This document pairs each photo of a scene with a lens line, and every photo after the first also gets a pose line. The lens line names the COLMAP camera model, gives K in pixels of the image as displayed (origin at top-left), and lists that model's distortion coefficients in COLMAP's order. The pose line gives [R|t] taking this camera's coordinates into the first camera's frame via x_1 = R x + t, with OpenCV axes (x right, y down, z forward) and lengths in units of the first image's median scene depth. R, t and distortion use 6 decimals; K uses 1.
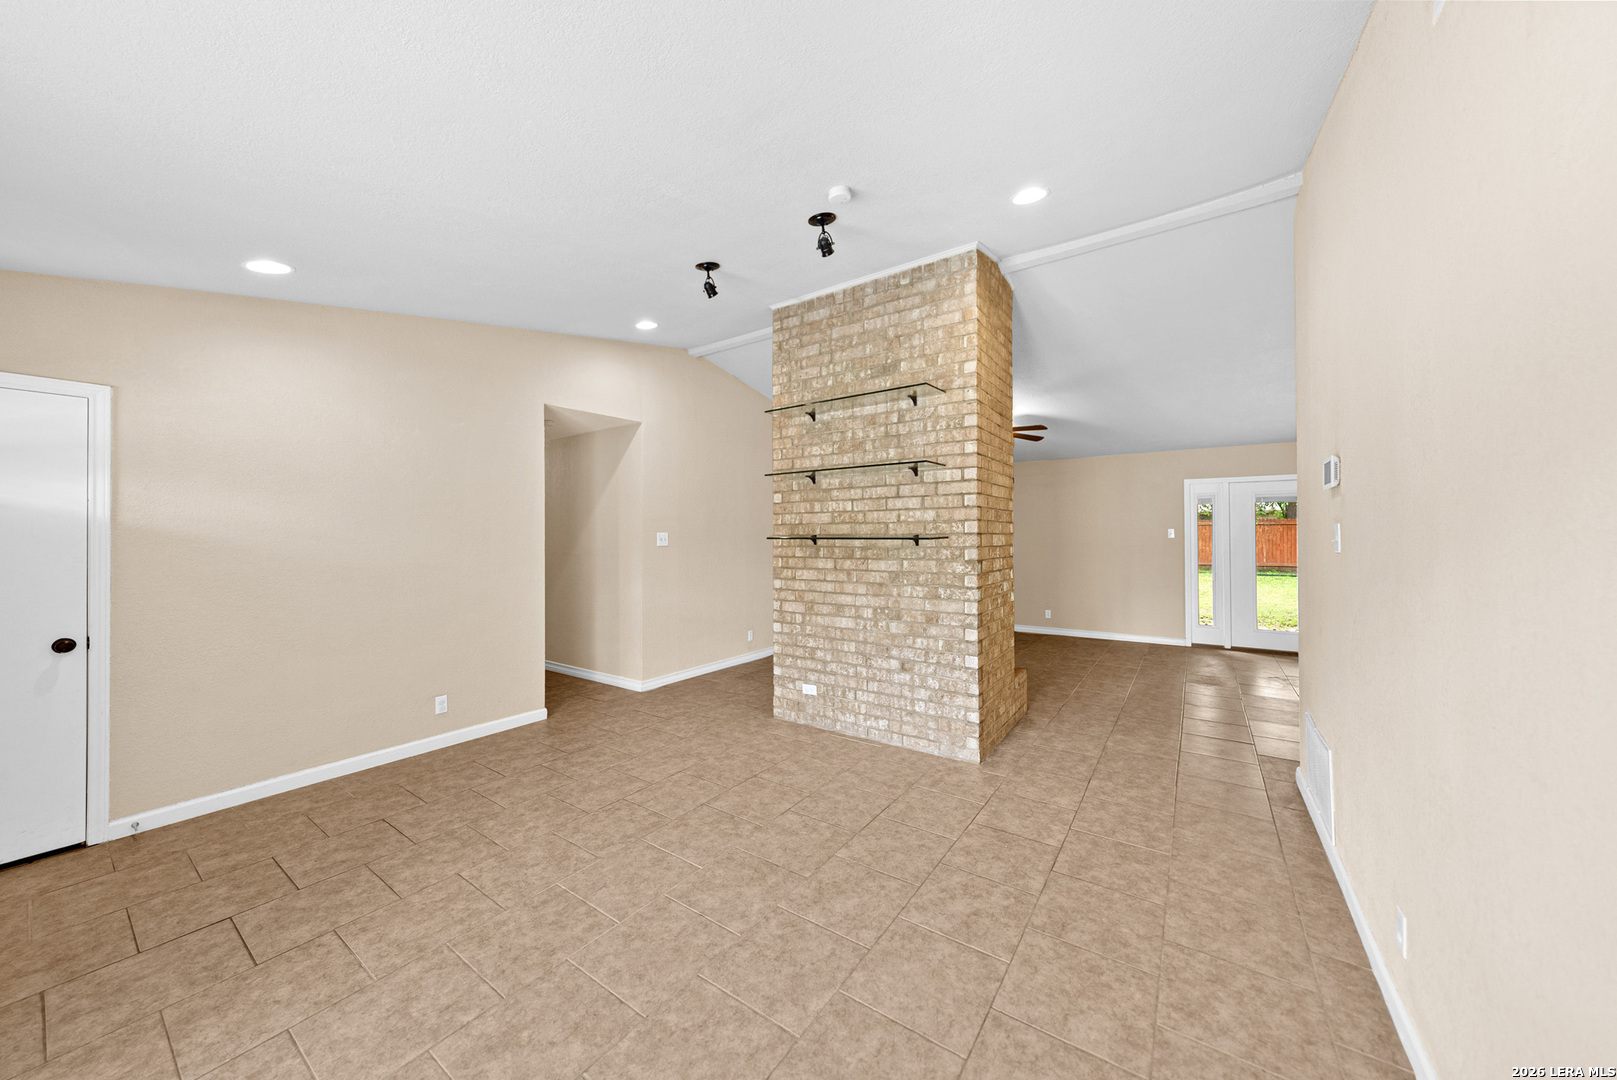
lens RADIAL K [[559.9, 0, 825.1], [0, 559.9, 526.9], [0, 0, 1]] dist [-0.002201, -0.000548]
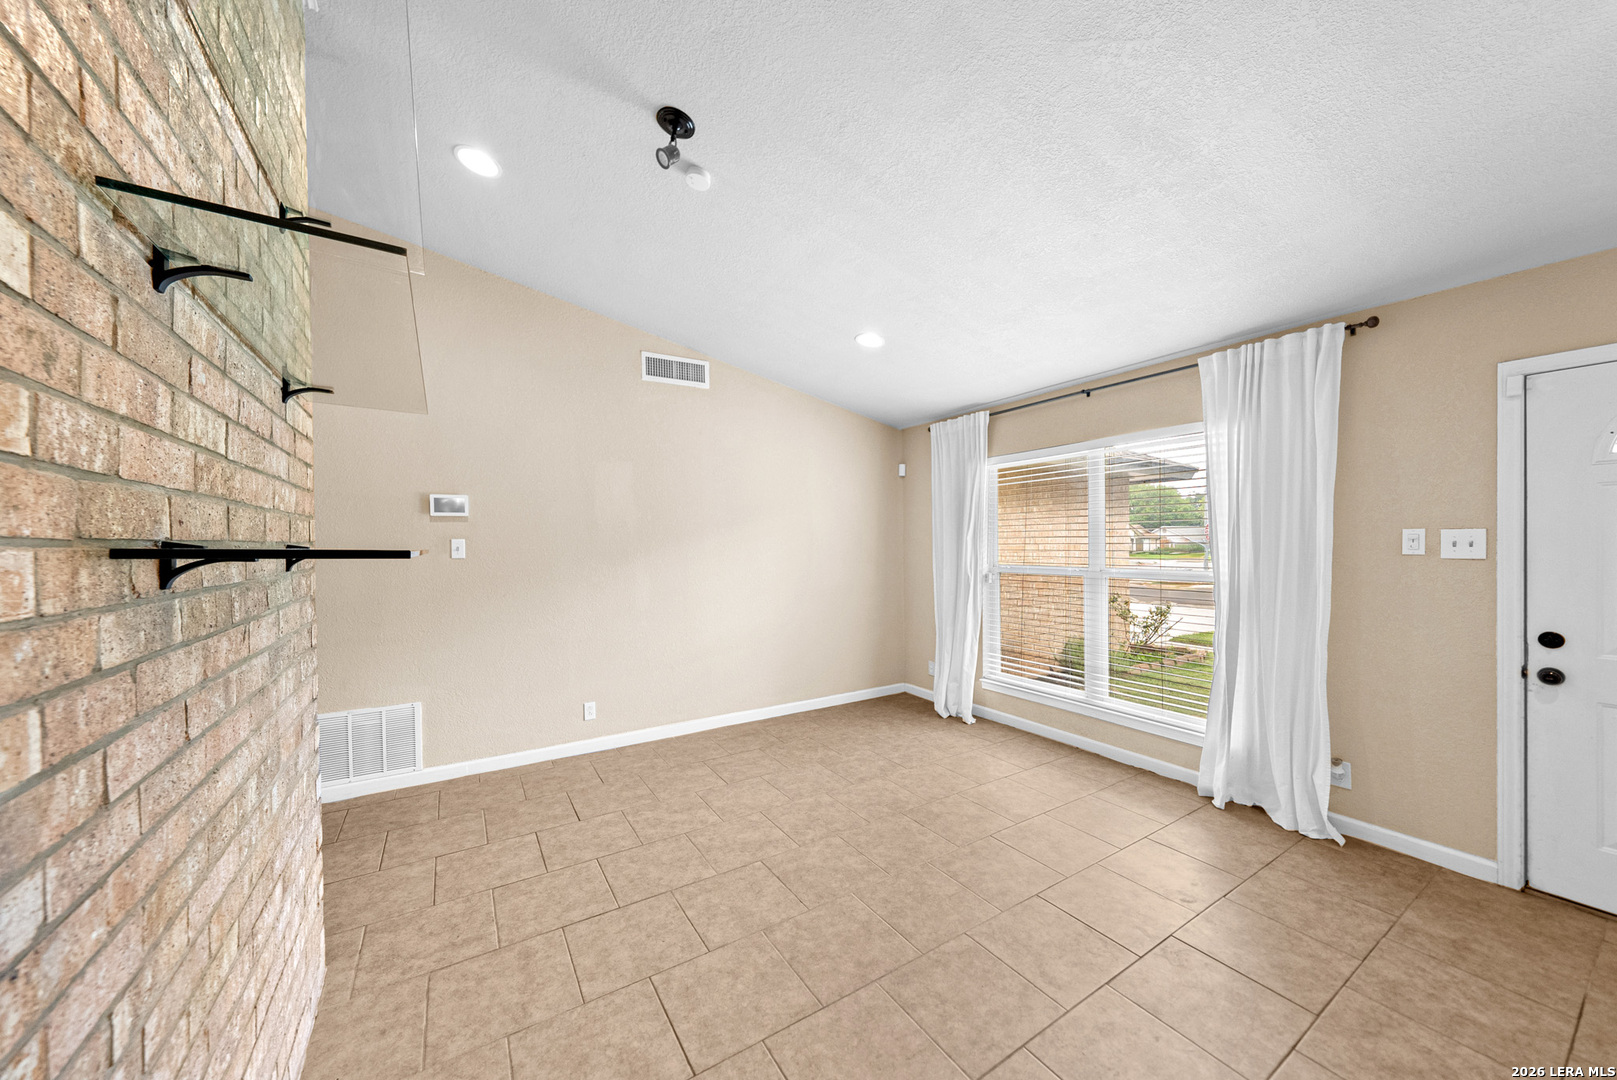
lens RADIAL K [[559.9, 0, 798.4], [0, 559.9, 554.4], [0, 0, 1]] dist [-0.002201, -0.000548]
pose [[-0.904197, 0.004034, 0.427097, -0.343379], [0.005751, 0.999980, 0.002730, 0.021883], [-0.427078, 0.004924, -0.904202, 1.189079]]
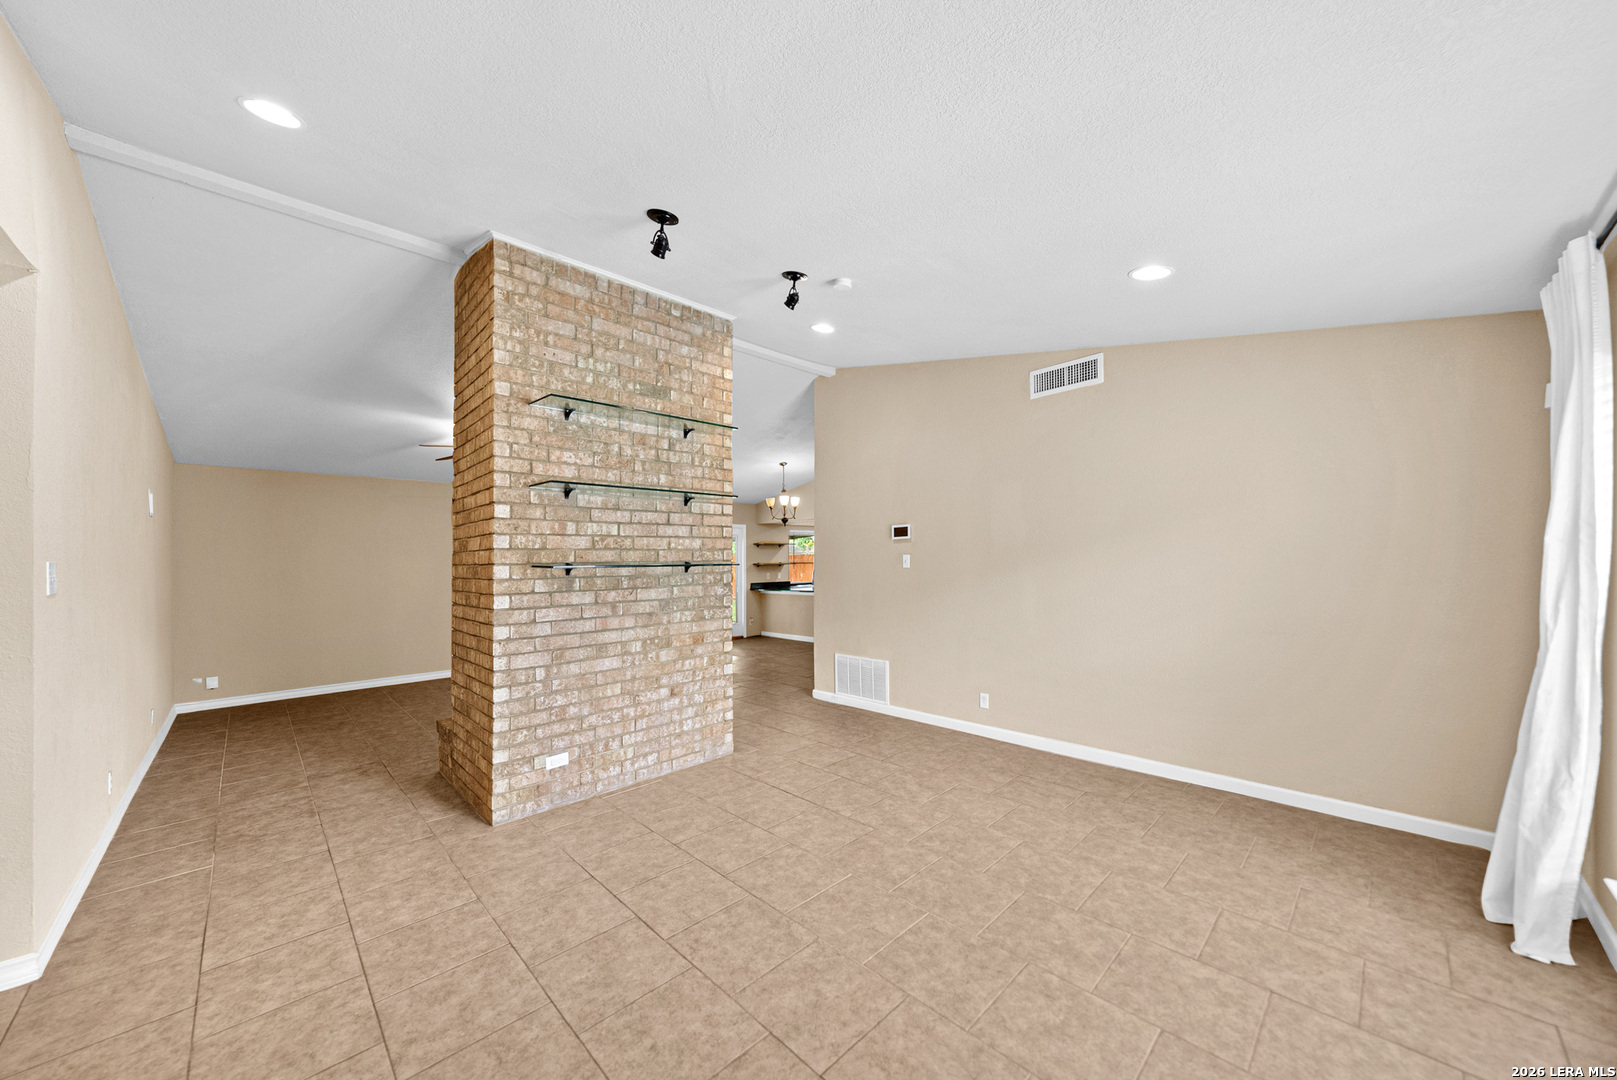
lens RADIAL K [[559.9, 0, 821.4], [0, 559.9, 563.6], [0, 0, 1]] dist [-0.002201, -0.000548]
pose [[0.191765, -0.002431, 0.981438, -0.796139], [-0.001369, 0.999995, 0.002744, 0.013734], [-0.981440, -0.001870, 0.191761, 0.538201]]
